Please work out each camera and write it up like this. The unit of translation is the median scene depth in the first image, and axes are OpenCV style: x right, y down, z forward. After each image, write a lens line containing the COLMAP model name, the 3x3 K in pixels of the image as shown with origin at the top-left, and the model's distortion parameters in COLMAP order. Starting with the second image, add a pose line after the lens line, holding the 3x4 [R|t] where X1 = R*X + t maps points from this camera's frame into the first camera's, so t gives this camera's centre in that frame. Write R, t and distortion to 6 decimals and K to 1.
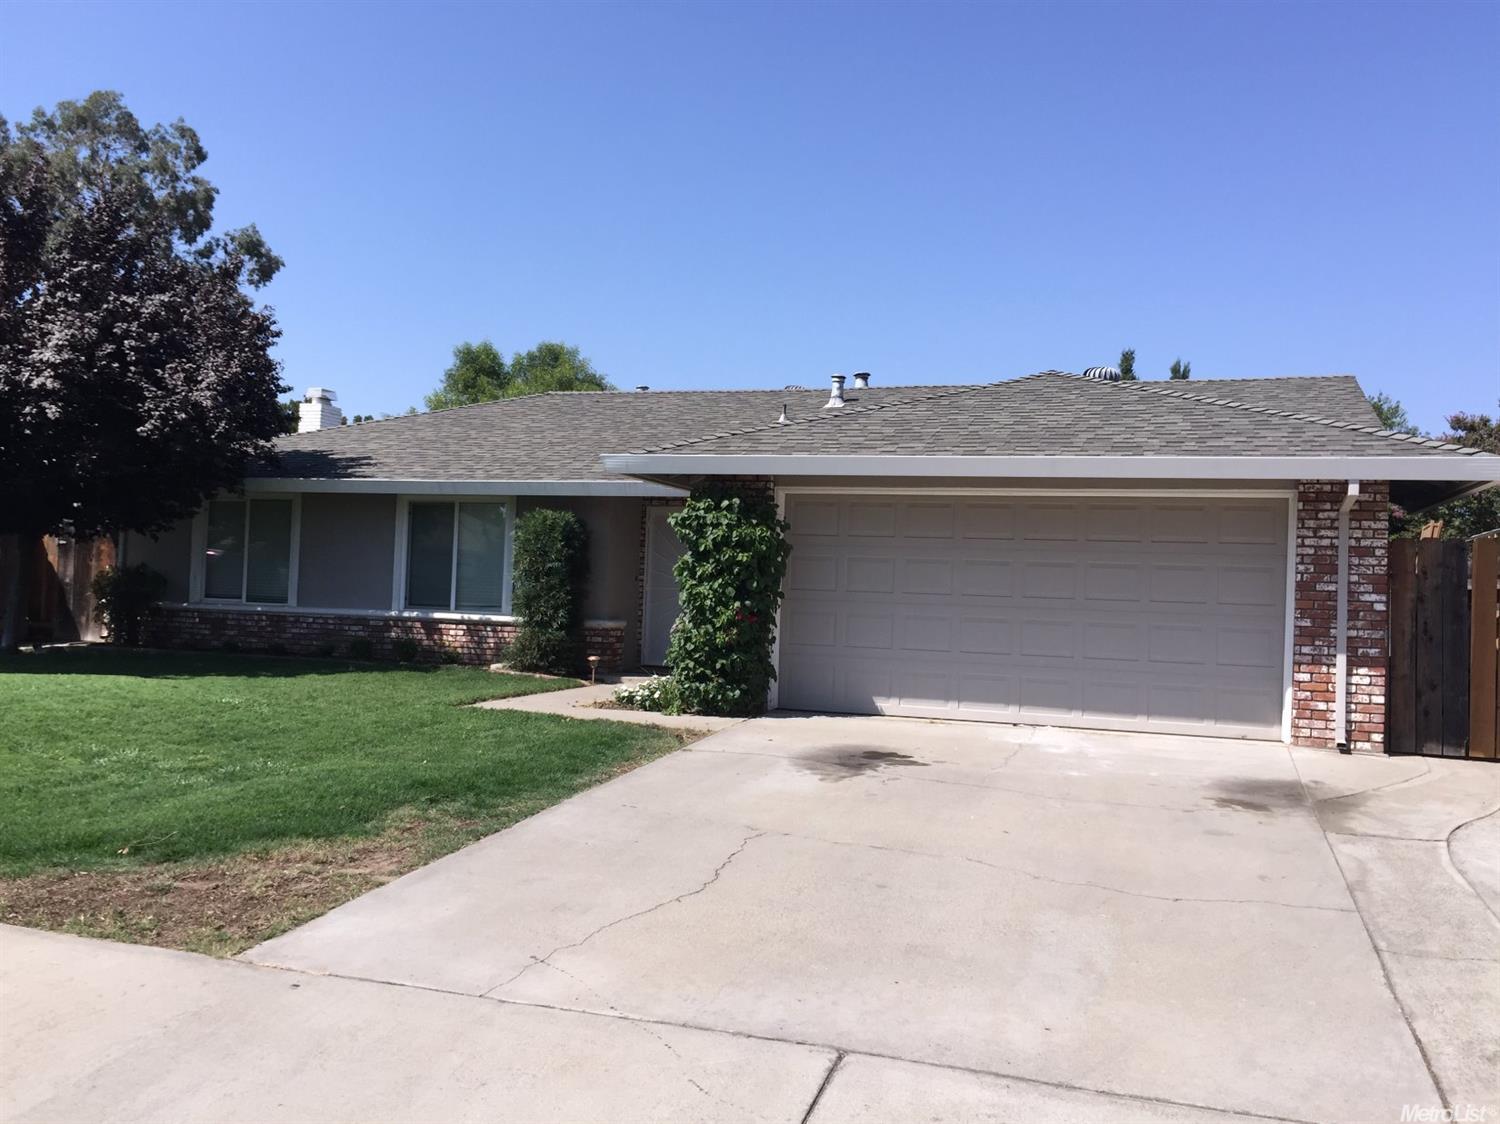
lens RADIAL K [[1278.3, 0, 750.0], [0, 1278.3, 562.0], [0, 0, 1]] dist [0.076397, -0.096539]
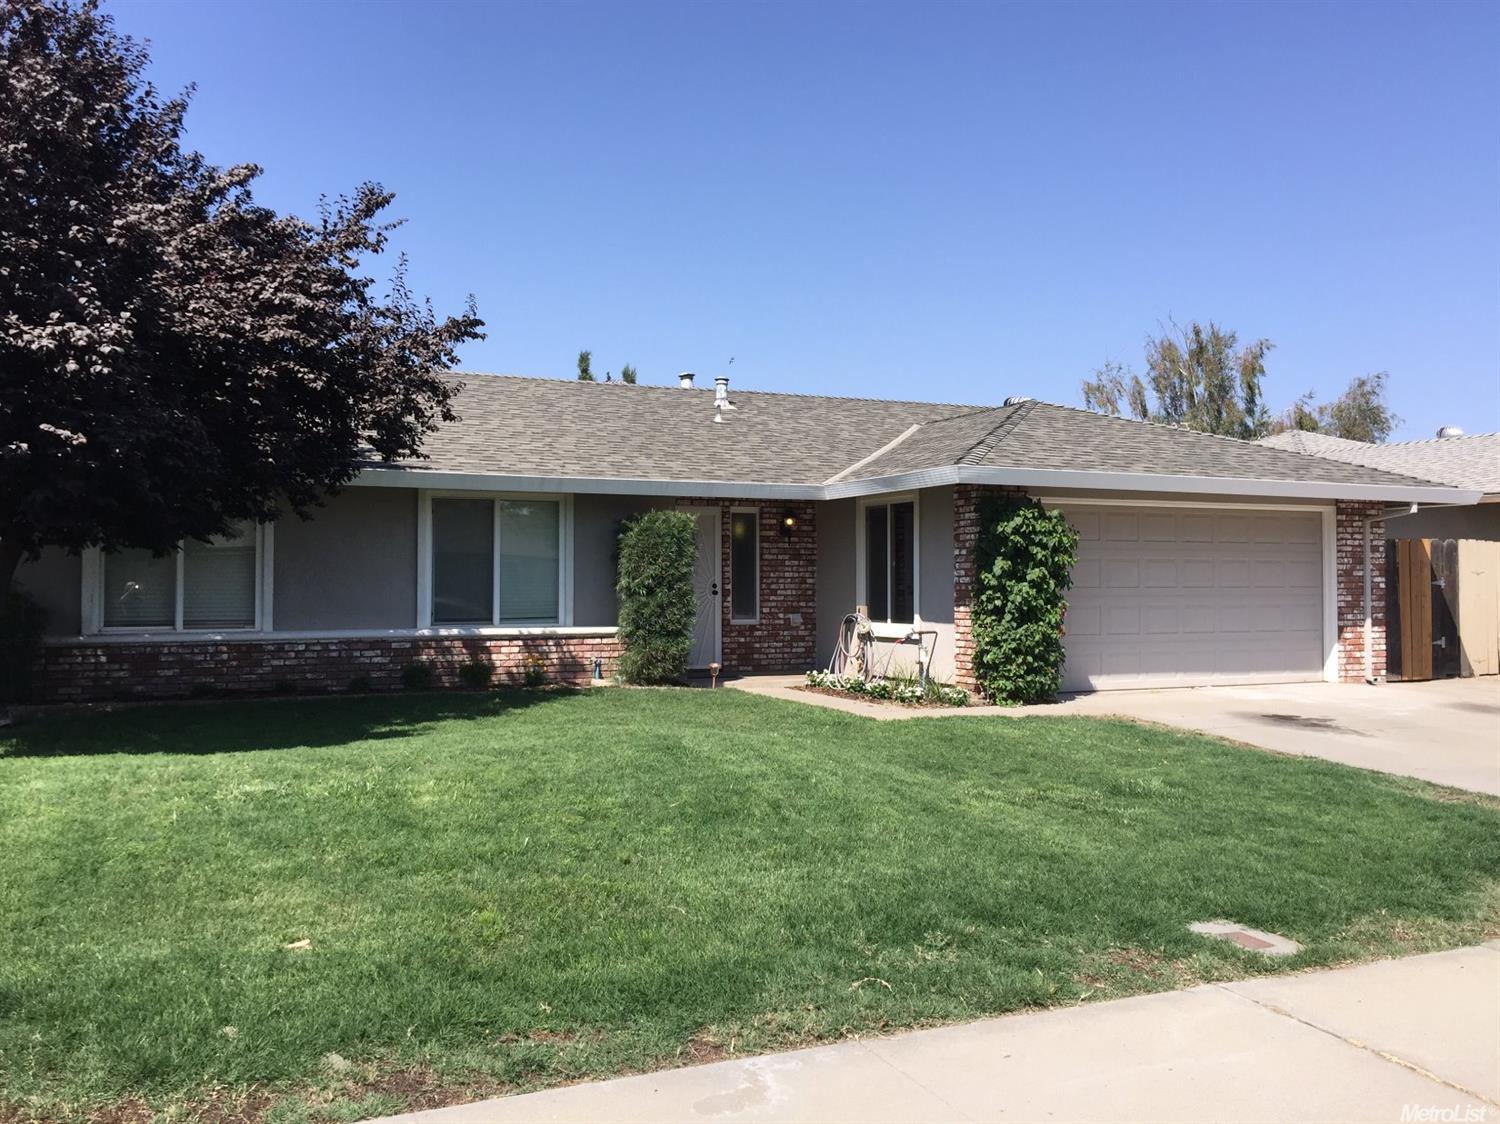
lens RADIAL K [[1278.3, 0, 750.0], [0, 1278.3, 562.0], [0, 0, 1]] dist [0.076397, -0.096539]
pose [[0.739635, -0.021965, 0.672650, -0.692351], [0.011219, 0.999731, 0.020309, -0.020319], [-0.672915, -0.007474, 0.739682, 0.249630]]
